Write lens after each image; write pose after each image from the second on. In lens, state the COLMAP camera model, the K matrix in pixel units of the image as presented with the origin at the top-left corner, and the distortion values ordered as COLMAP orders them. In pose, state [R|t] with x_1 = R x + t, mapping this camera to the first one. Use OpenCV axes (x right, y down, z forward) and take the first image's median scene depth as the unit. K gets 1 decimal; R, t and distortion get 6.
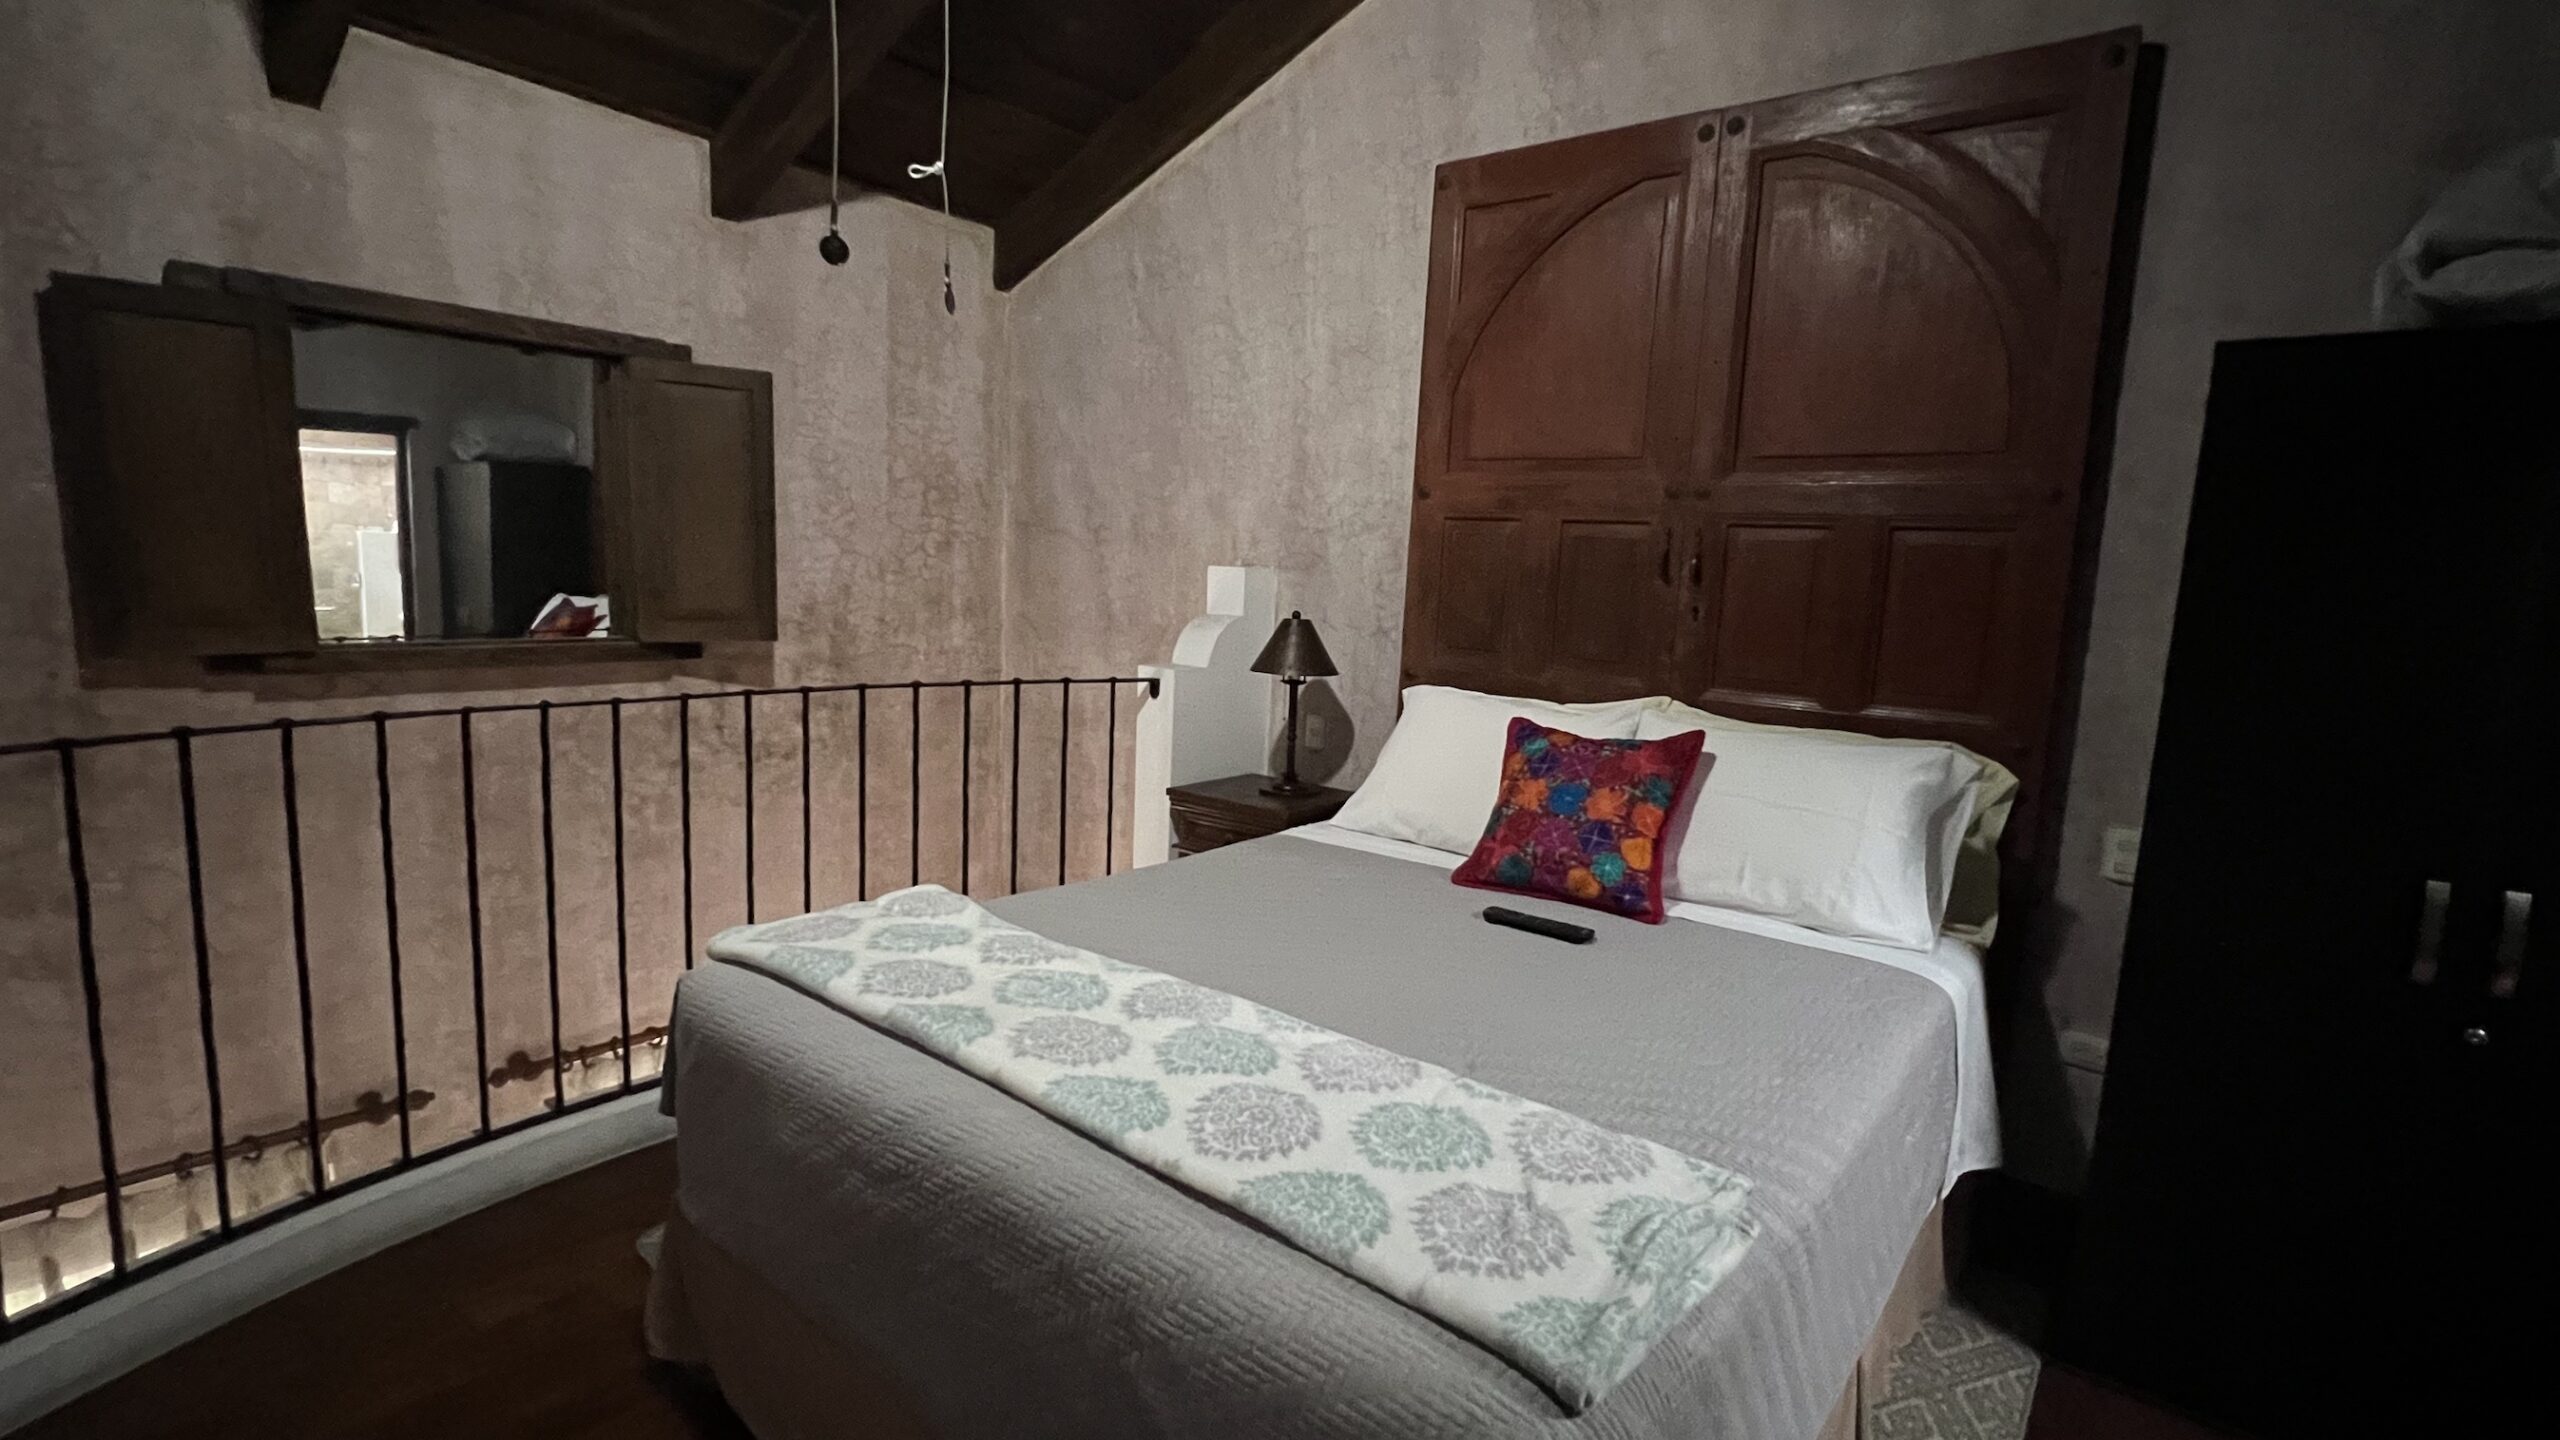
lens RADIAL K [[1164.4, 0, 1276.6], [0, 1164.4, 714.4], [0, 0, 1]] dist [-0.000773, 0.001488]
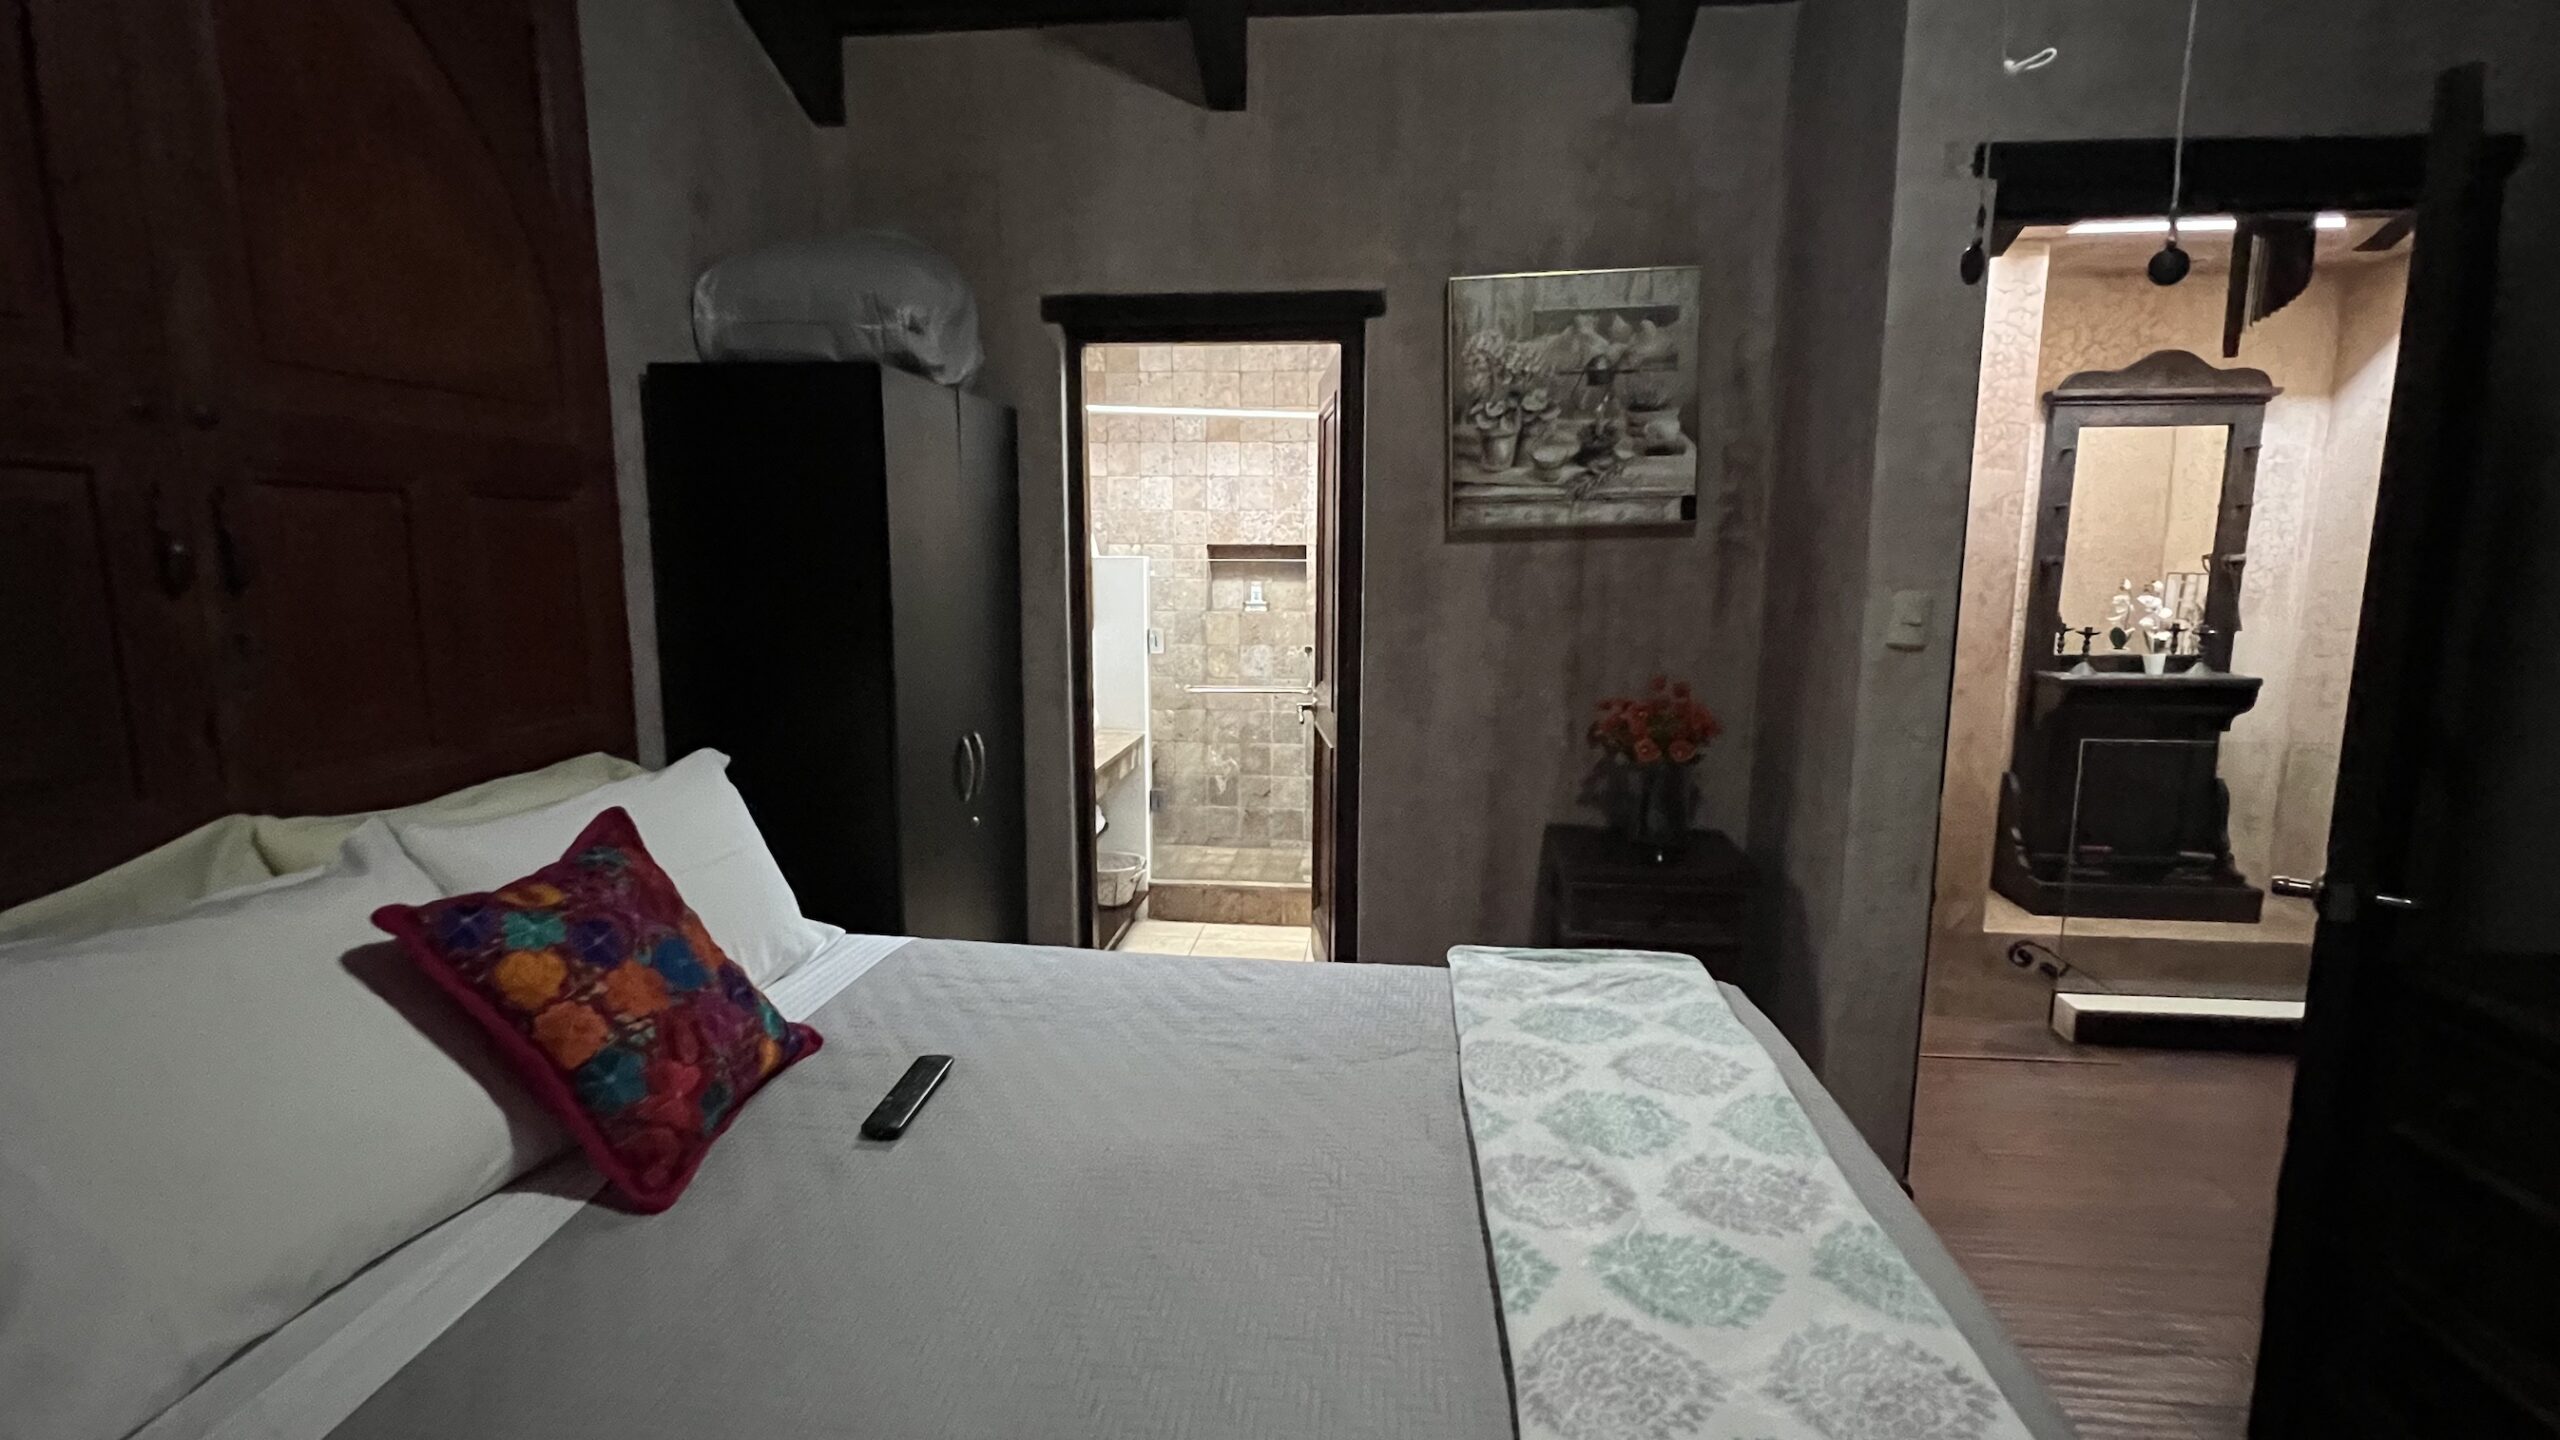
lens RADIAL K [[1164.4, 0, 1277.7], [0, 1164.4, 732.4], [0, 0, 1]] dist [-0.000773, 0.001488]
pose [[-0.542895, -0.151932, 0.825943, -0.812578], [0.083168, 0.968937, 0.232902, -0.324335], [-0.835672, 0.195133, -0.513395, 2.116168]]
